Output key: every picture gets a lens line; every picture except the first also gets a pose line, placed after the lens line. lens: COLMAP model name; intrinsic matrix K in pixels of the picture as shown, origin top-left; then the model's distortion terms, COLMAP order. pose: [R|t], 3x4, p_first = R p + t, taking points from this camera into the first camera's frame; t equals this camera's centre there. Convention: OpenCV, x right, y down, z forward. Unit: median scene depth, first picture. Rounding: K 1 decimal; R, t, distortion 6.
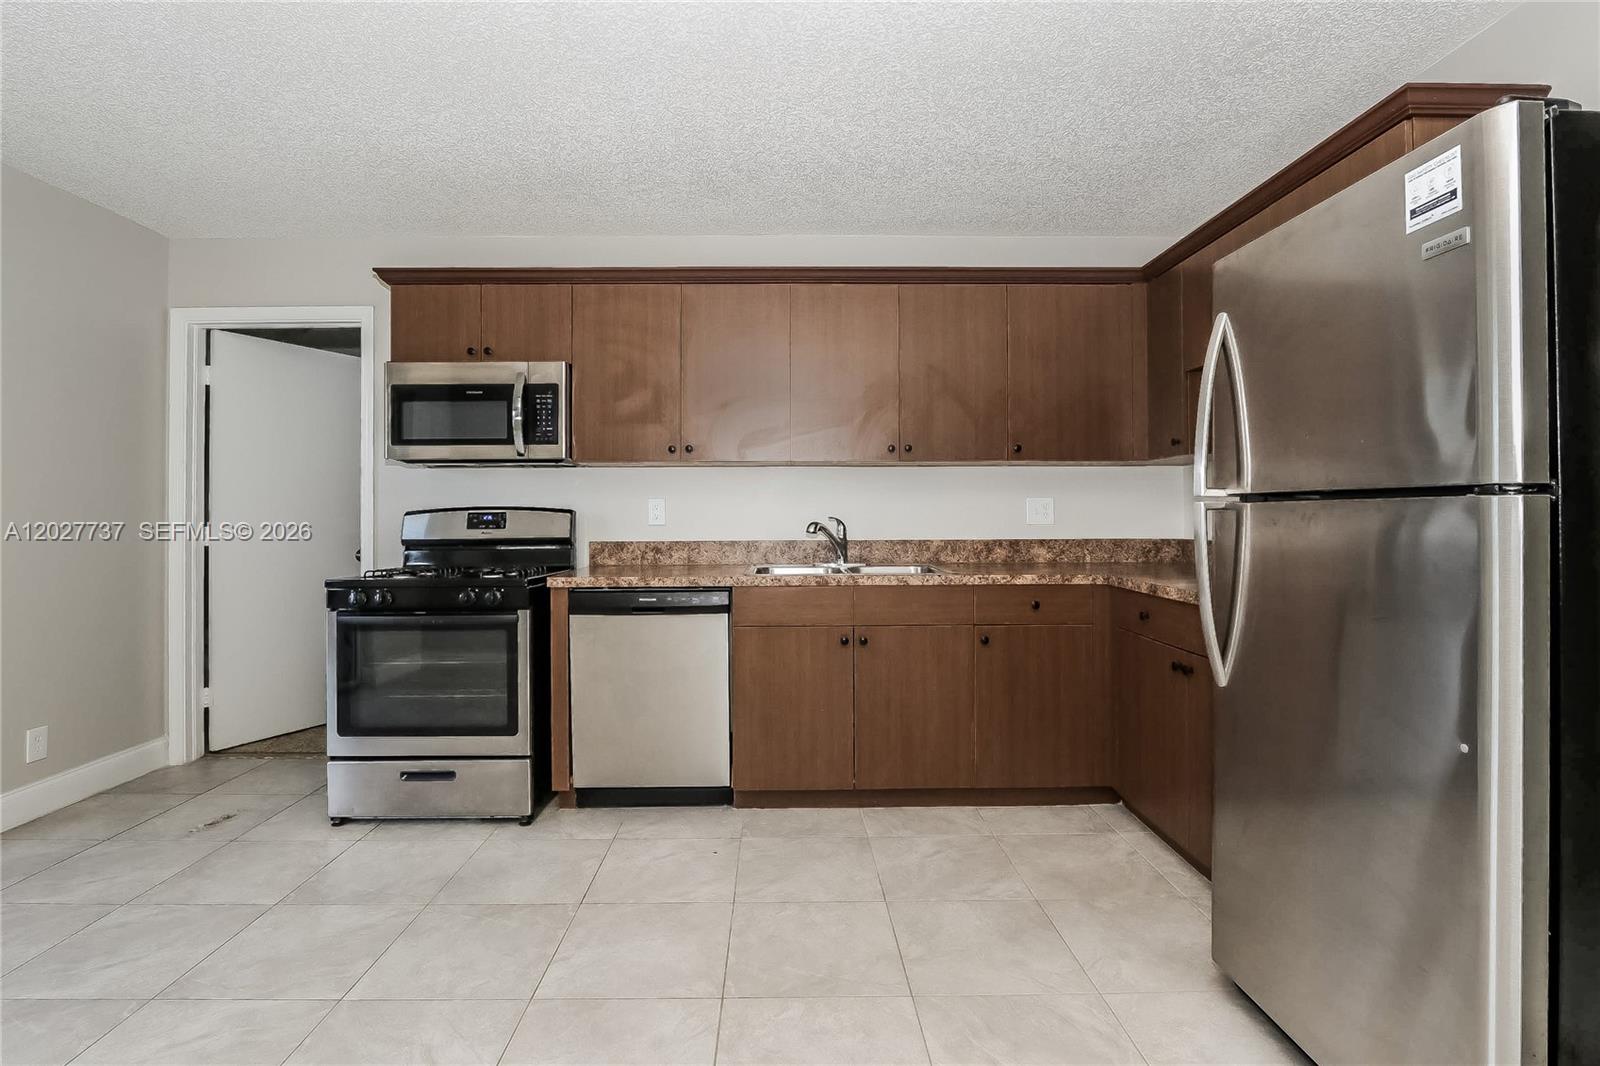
lens RADIAL K [[766.6, 0, 795.2], [0, 766.6, 523.5], [0, 0, 1]] dist [-0.017594, 0.001150]
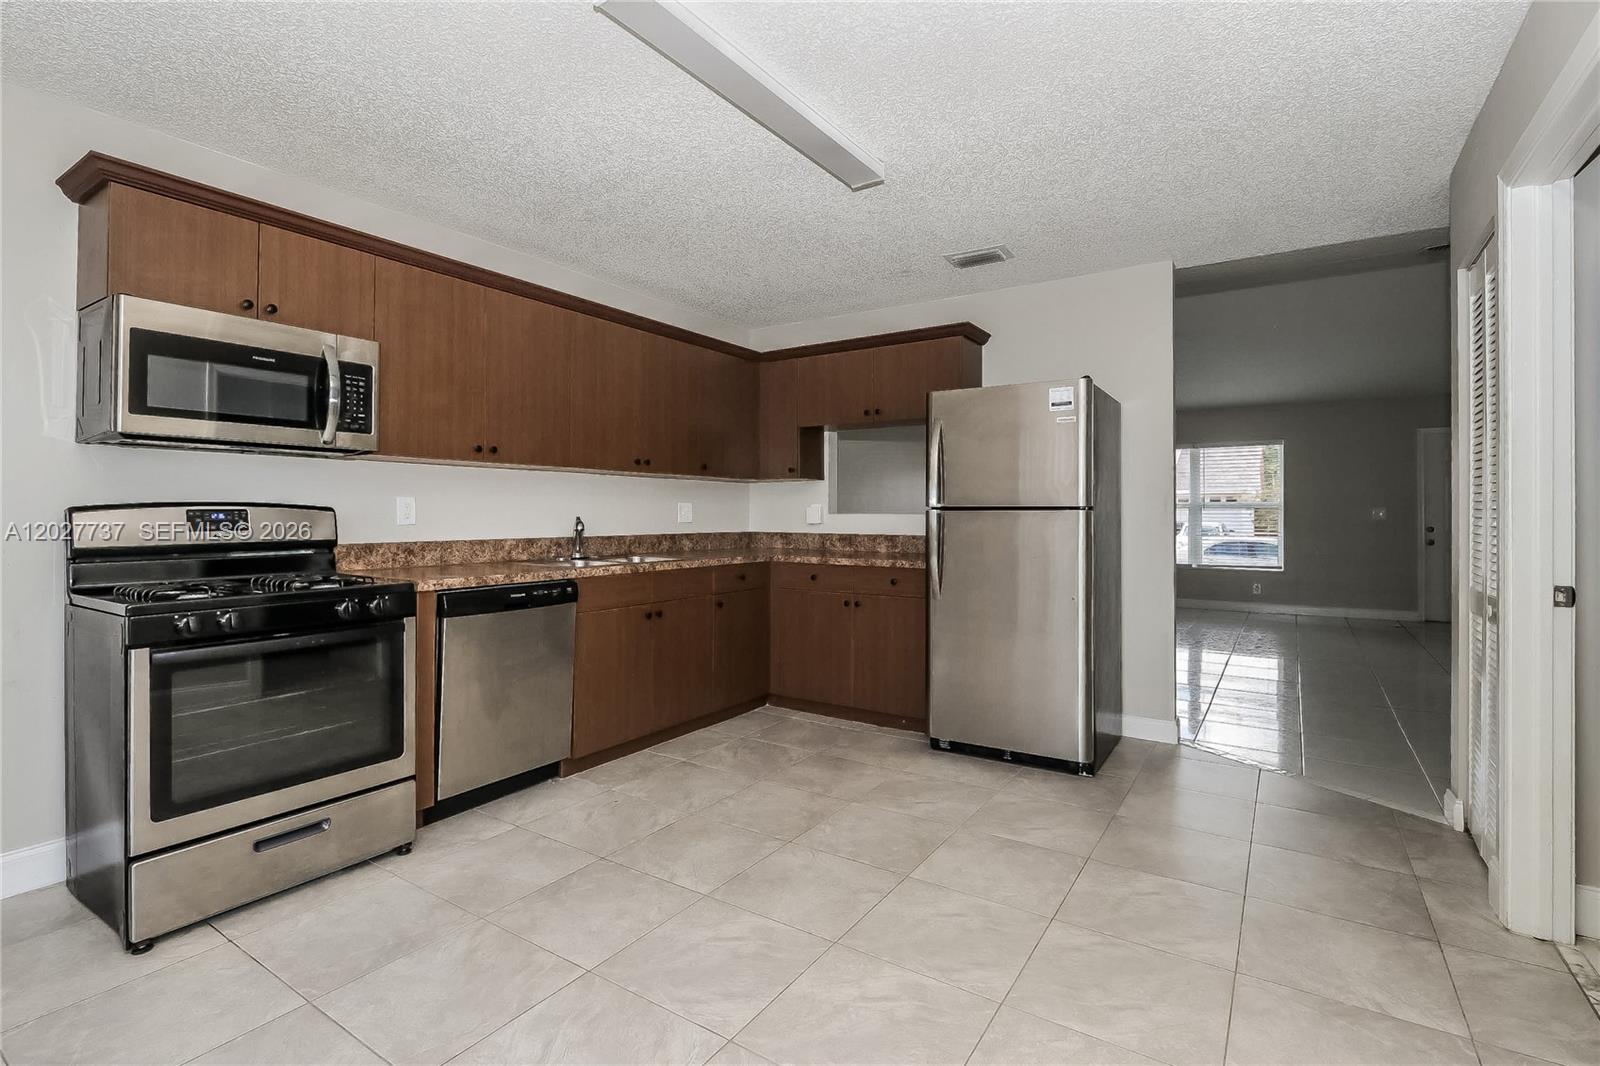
lens RADIAL K [[766.6, 0, 793.7], [0, 766.6, 520.6], [0, 0, 1]] dist [-0.017594, 0.001150]
pose [[0.554371, -0.000990, 0.832269, -0.780337], [0.007618, 0.999963, -0.003885, 0.004608], [-0.832235, 0.008494, 0.554358, 0.099354]]
